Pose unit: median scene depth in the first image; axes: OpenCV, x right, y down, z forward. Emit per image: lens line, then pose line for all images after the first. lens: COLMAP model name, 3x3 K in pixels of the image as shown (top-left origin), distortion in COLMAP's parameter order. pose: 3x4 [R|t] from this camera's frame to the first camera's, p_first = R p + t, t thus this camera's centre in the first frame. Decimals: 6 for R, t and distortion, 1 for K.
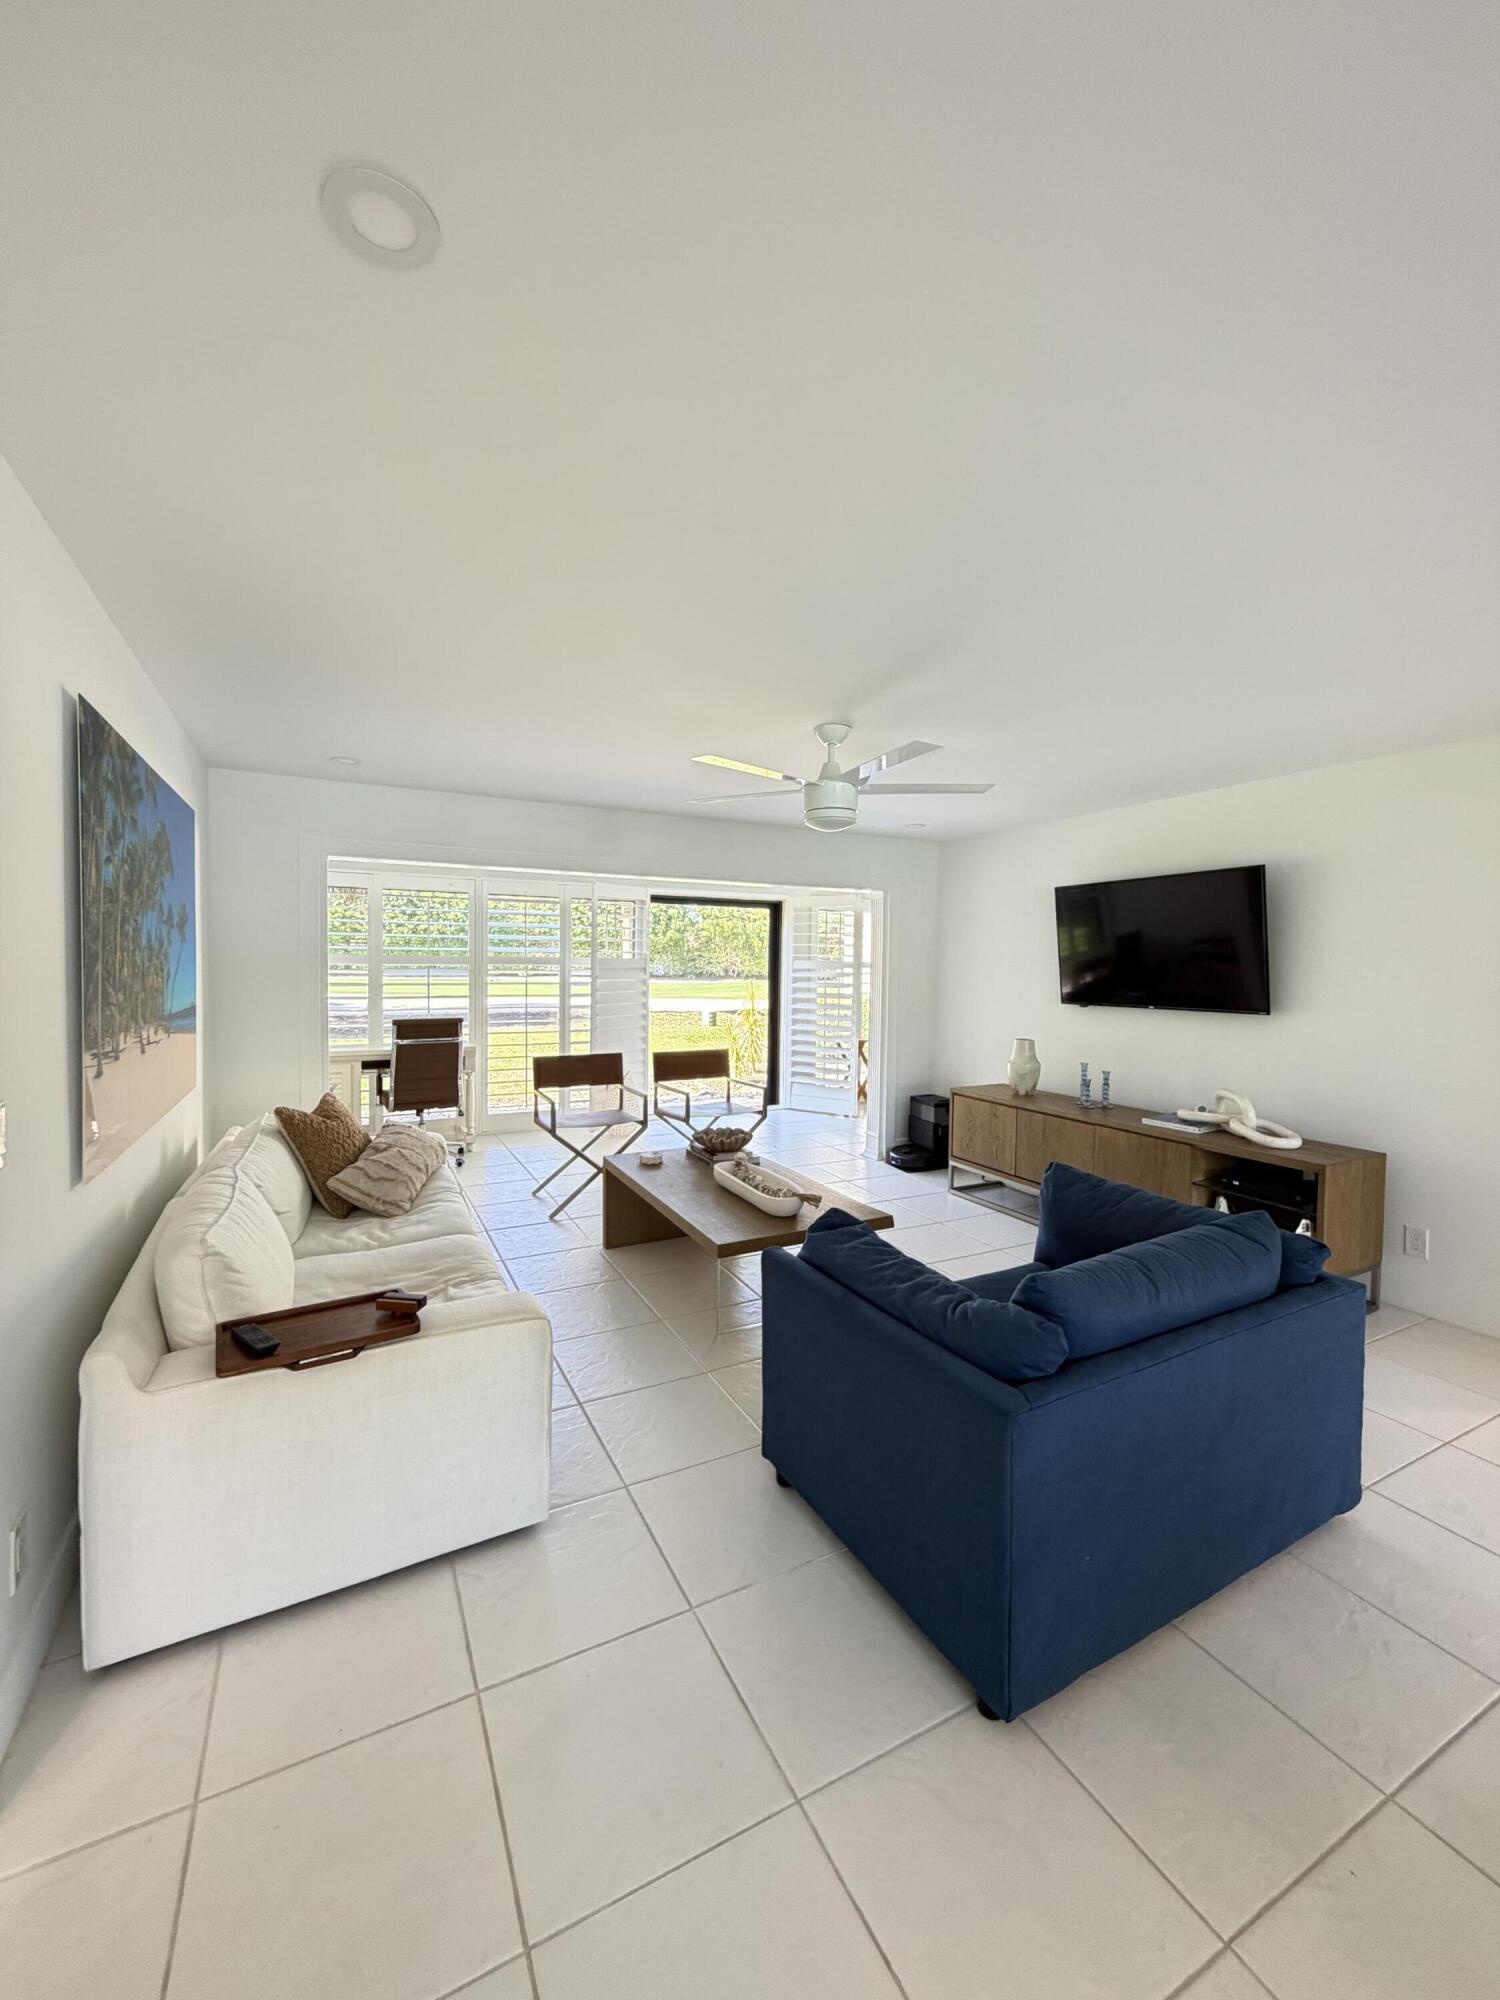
lens RADIAL K [[799.4, 0, 750.0], [0, 799.4, 1000.0], [0, 0, 1]] dist [-0.001301, 0.000112]
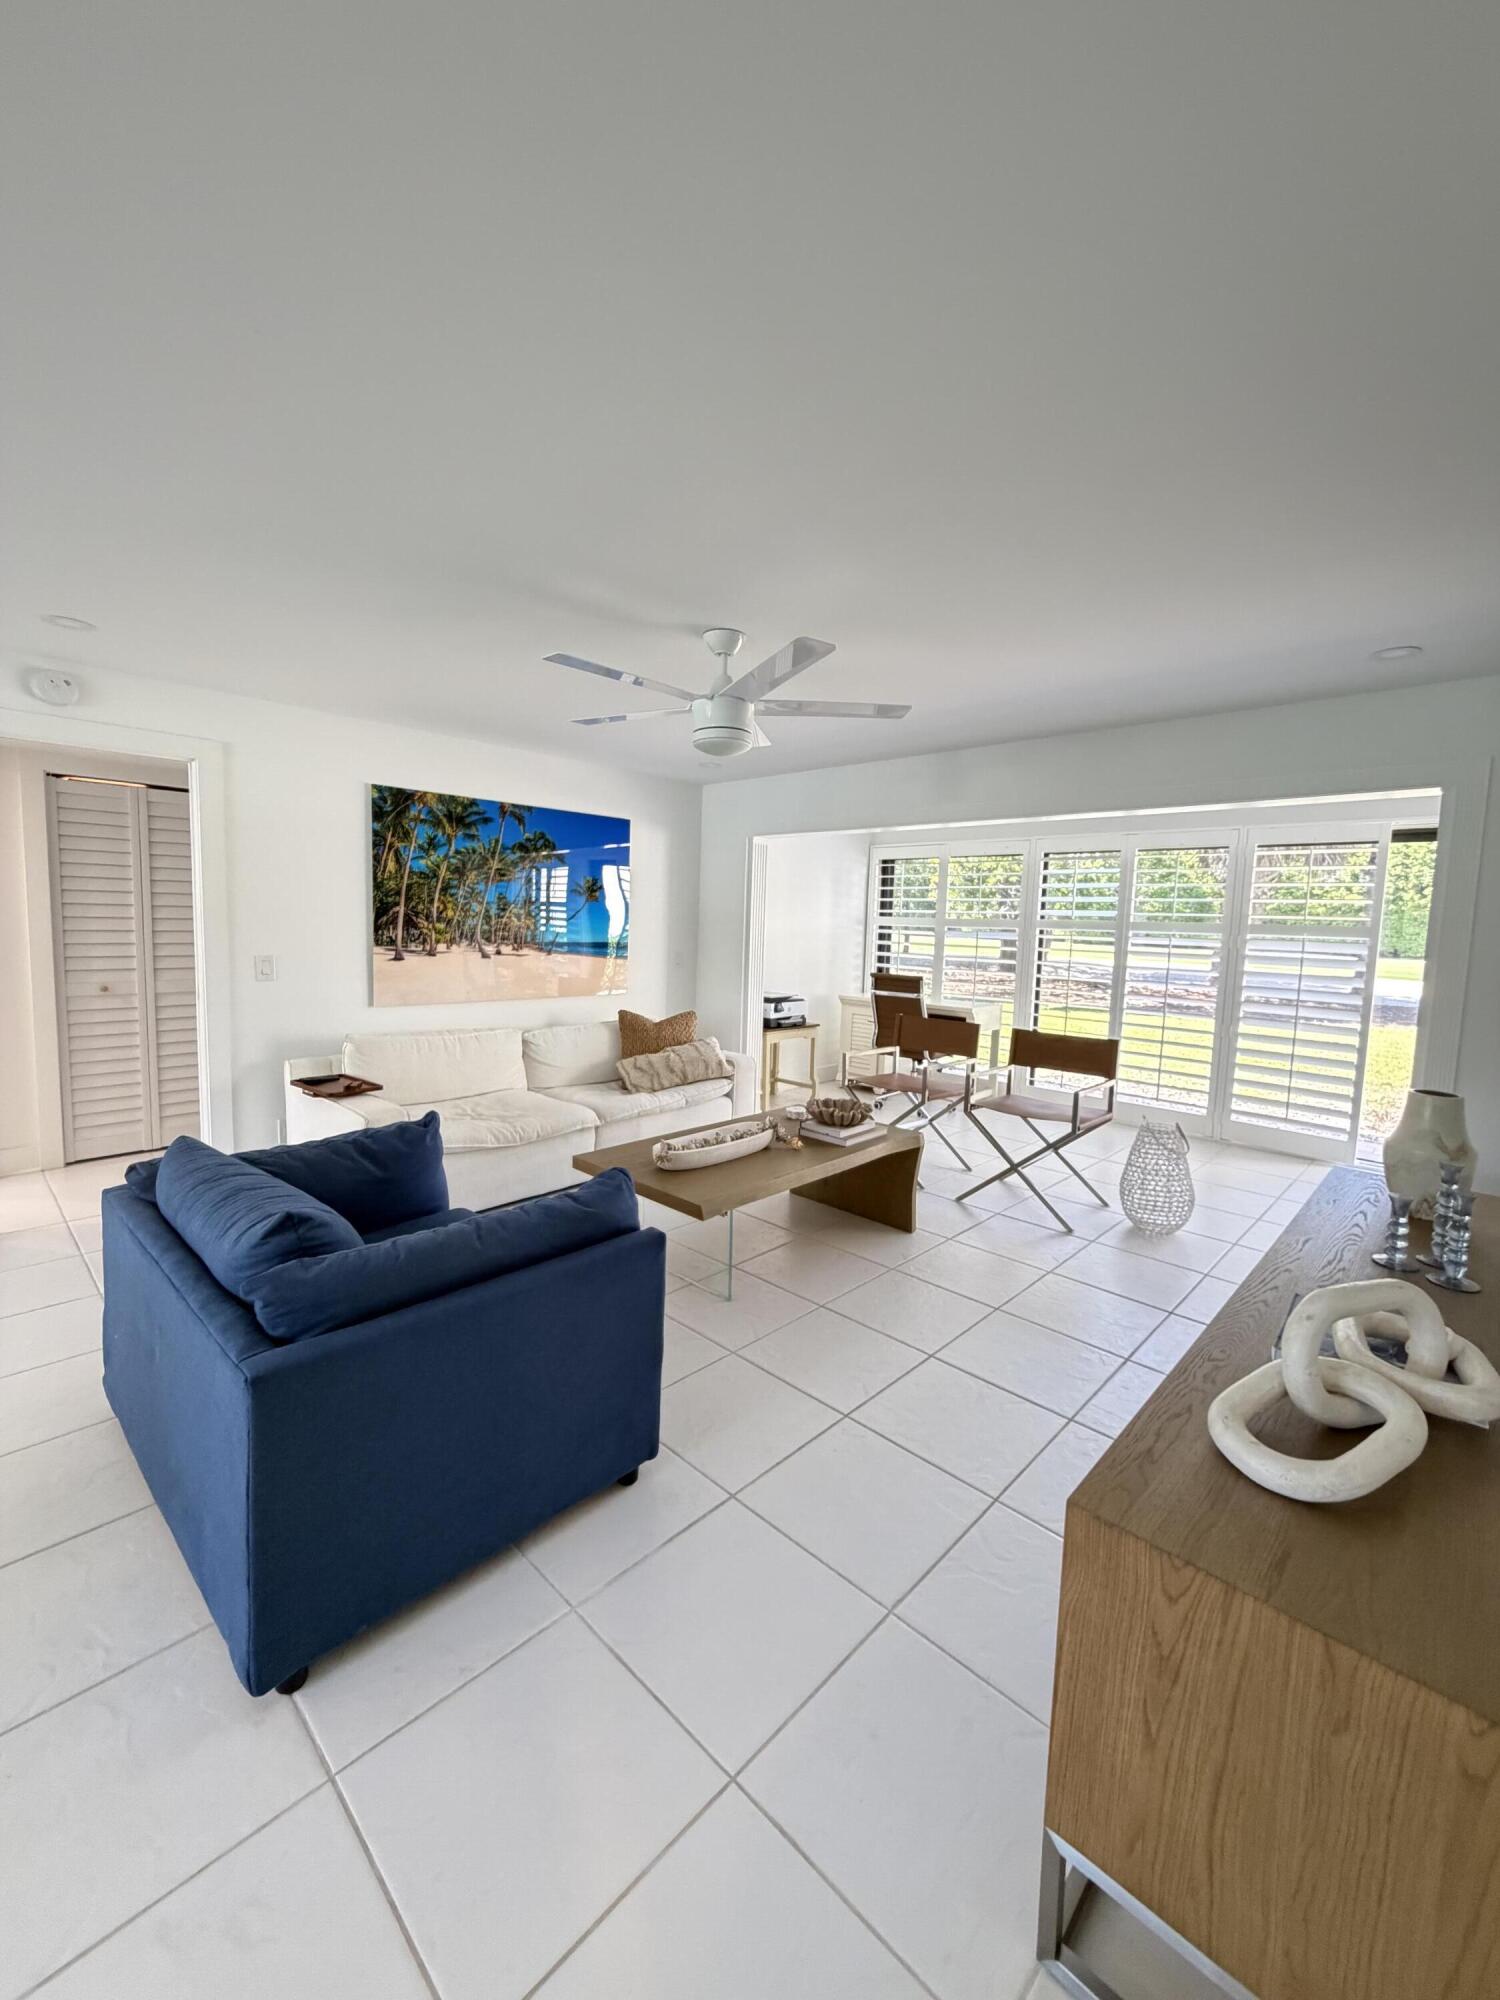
lens RADIAL K [[799.4, 0, 750.0], [0, 799.4, 1000.0], [0, 0, 1]] dist [-0.001301, 0.000112]
pose [[0.319617, 0.081777, -0.944011, 0.550061], [-0.061998, 0.995939, 0.065285, -0.000538], [0.945516, 0.037660, 0.323389, 0.454428]]
